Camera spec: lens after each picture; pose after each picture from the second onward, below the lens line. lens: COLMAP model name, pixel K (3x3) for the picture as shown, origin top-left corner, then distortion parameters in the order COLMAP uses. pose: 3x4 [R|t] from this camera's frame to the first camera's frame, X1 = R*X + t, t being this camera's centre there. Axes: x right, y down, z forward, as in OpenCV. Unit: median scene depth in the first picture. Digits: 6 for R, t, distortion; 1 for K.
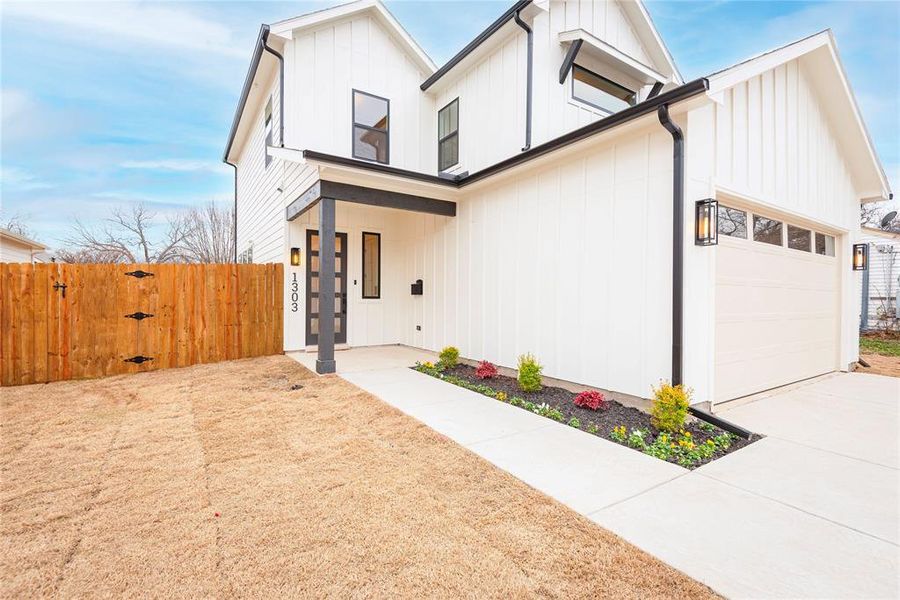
lens RADIAL K [[404.4, 0, 448.3], [0, 404.4, 298.7], [0, 0, 1]] dist [0.032291, -0.020657]
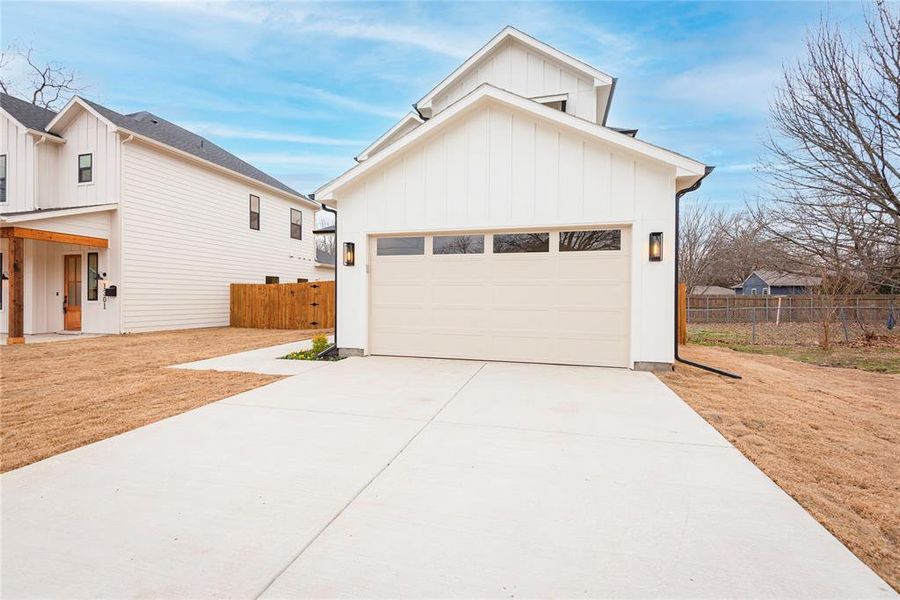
lens RADIAL K [[403.1, 0, 447.7], [0, 403.1, 299.5], [0, 0, 1]] dist [0.022304, -0.013522]
pose [[0.666329, -0.000737, -0.745658, 1.562473], [-0.003176, 0.999988, -0.003827, 0.022077], [0.745651, 0.004918, 0.666318, 0.044143]]
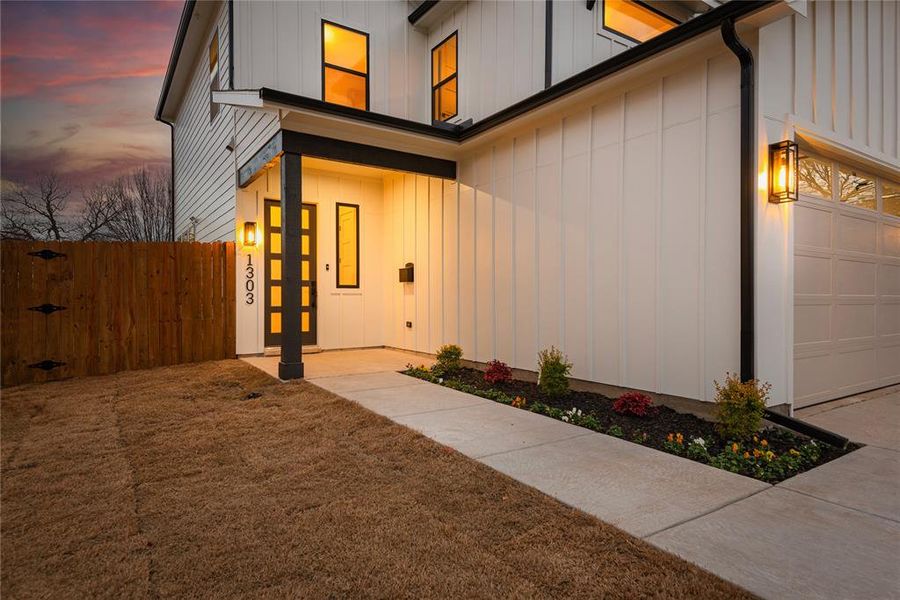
lens RADIAL K [[507.4, 0, 447.8], [0, 507.4, 299.3], [0, 0, 1]] dist [0.036454, -0.015185]
pose [[0.999920, -0.007812, 0.009996, -0.010696], [0.007812, 0.999969, -0.000015, 0.033203], [-0.009996, 0.000093, 0.999950, 0.020892]]
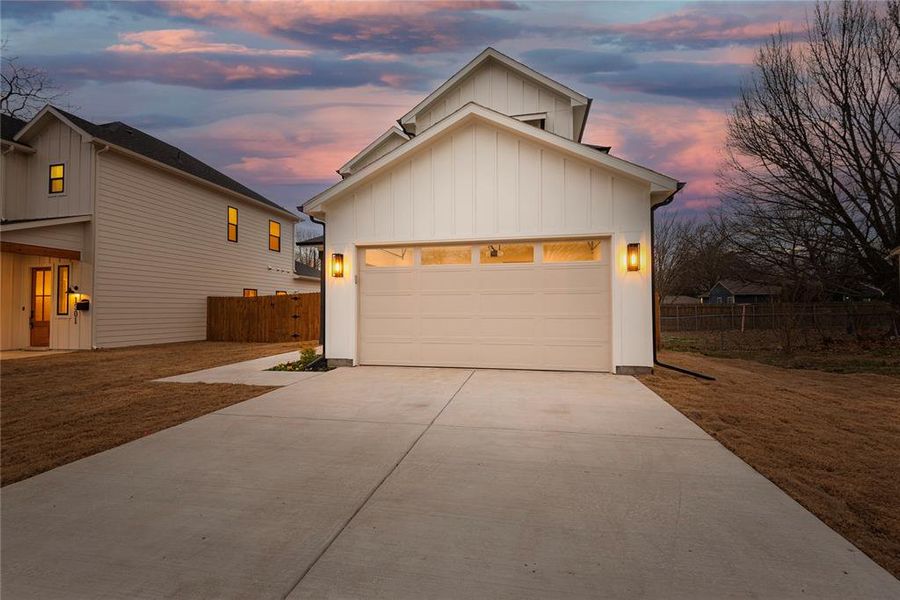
lens RADIAL K [[402.6, 0, 447.6], [0, 402.6, 299.5], [0, 0, 1]] dist [0.034323, -0.024087]
pose [[0.707793, -0.029074, -0.705821, 1.560092], [0.007849, 0.999415, -0.033297, 0.029400], [0.706376, 0.018028, 0.707607, -0.000594]]
